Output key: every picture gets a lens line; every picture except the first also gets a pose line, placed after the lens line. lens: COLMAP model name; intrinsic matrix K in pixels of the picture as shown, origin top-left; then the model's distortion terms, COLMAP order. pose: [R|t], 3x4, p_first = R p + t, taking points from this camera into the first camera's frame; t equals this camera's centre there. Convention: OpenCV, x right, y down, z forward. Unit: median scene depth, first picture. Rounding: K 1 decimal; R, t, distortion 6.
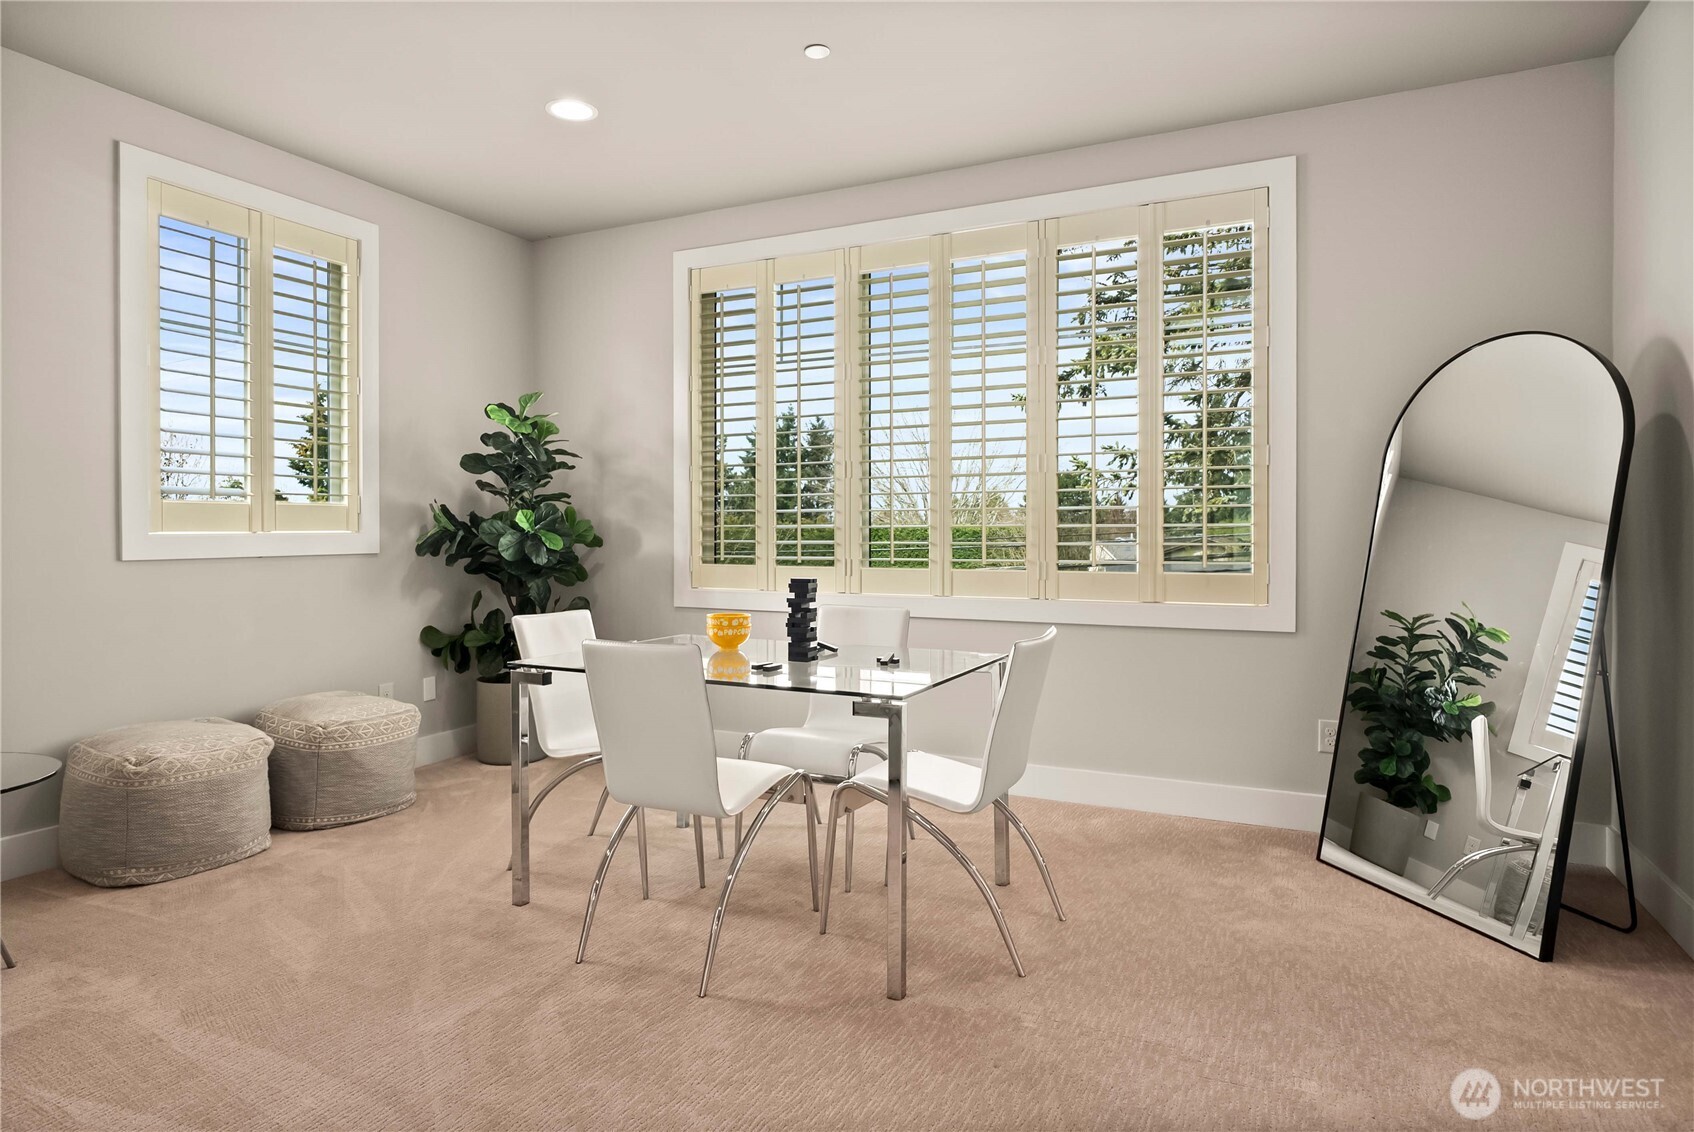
lens RADIAL K [[947.2, 0, 847.0], [0, 947.2, 536.2], [0, 0, 1]] dist [0.004836, -0.000813]
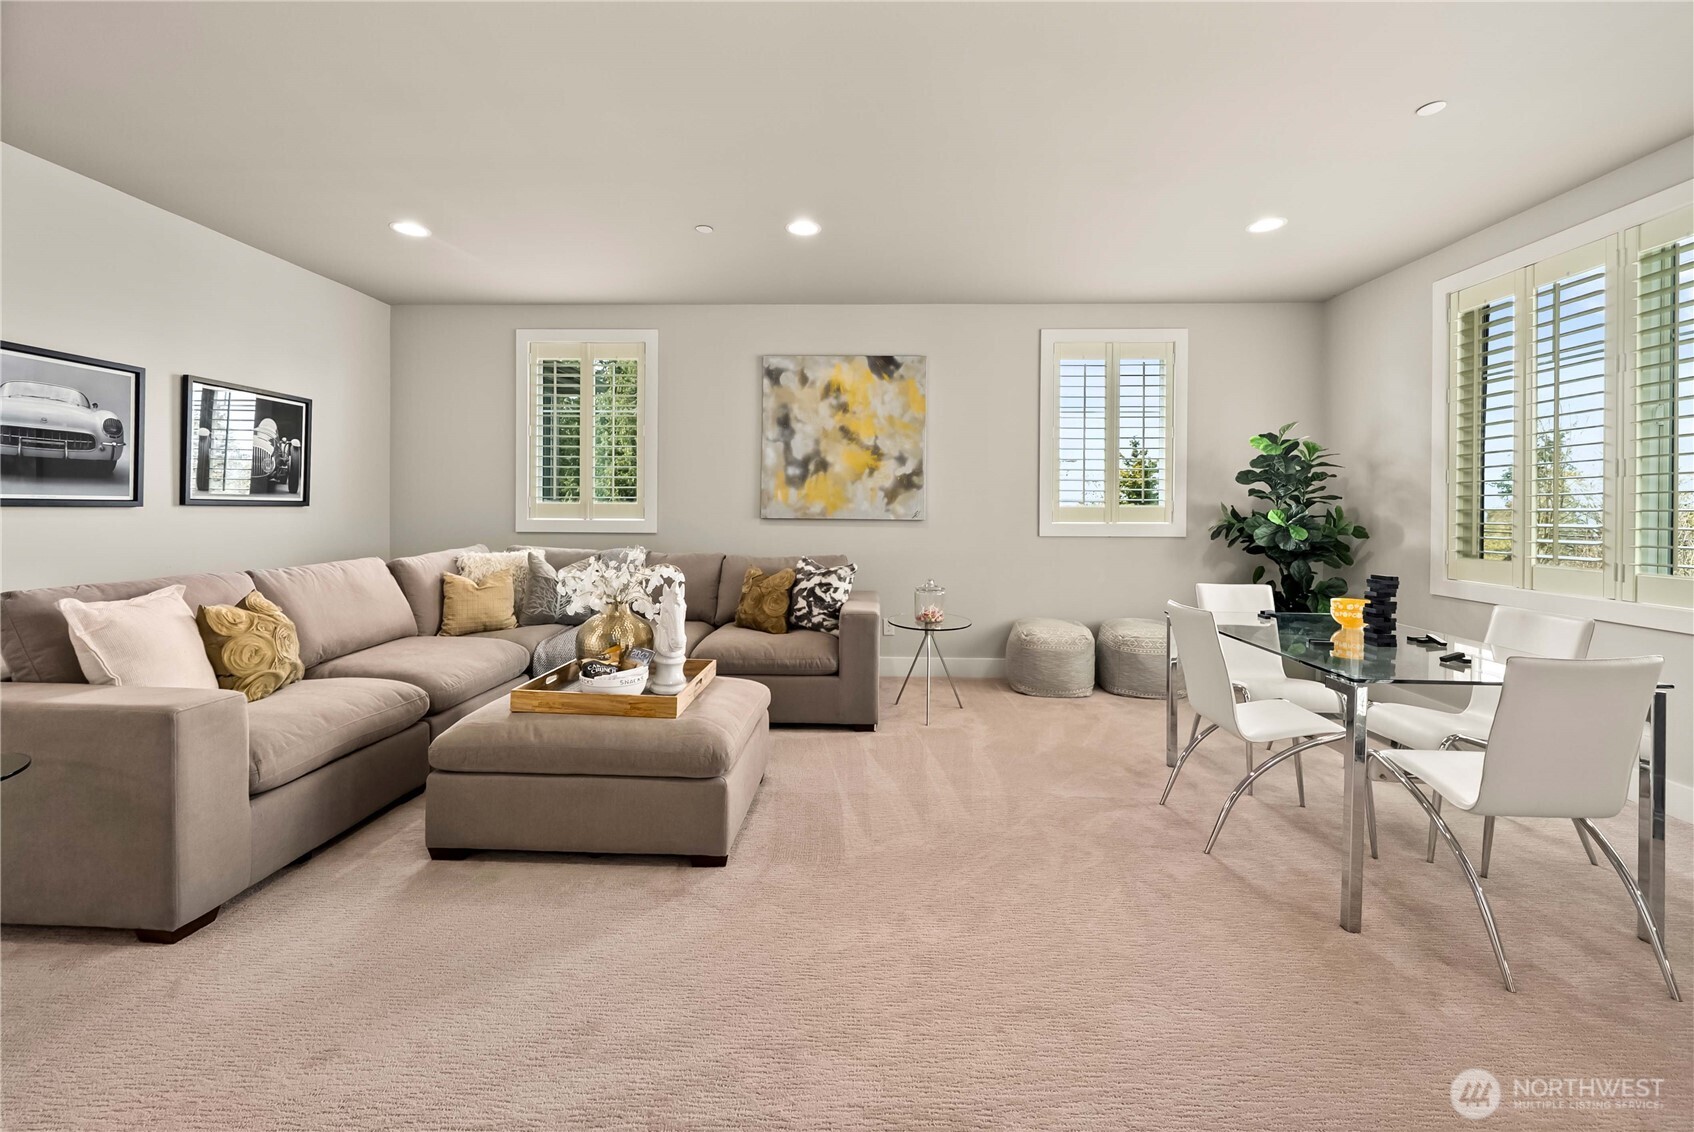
lens RADIAL K [[674.3, 0, 847.4], [0, 674.3, 509.6], [0, 0, 1]] dist [-0.001736, -0.000119]
pose [[0.396861, 0.002622, -0.917875, 0.314543], [-0.012059, 0.999925, -0.002357, -0.018384], [0.917800, 0.012004, 0.396863, 0.041311]]
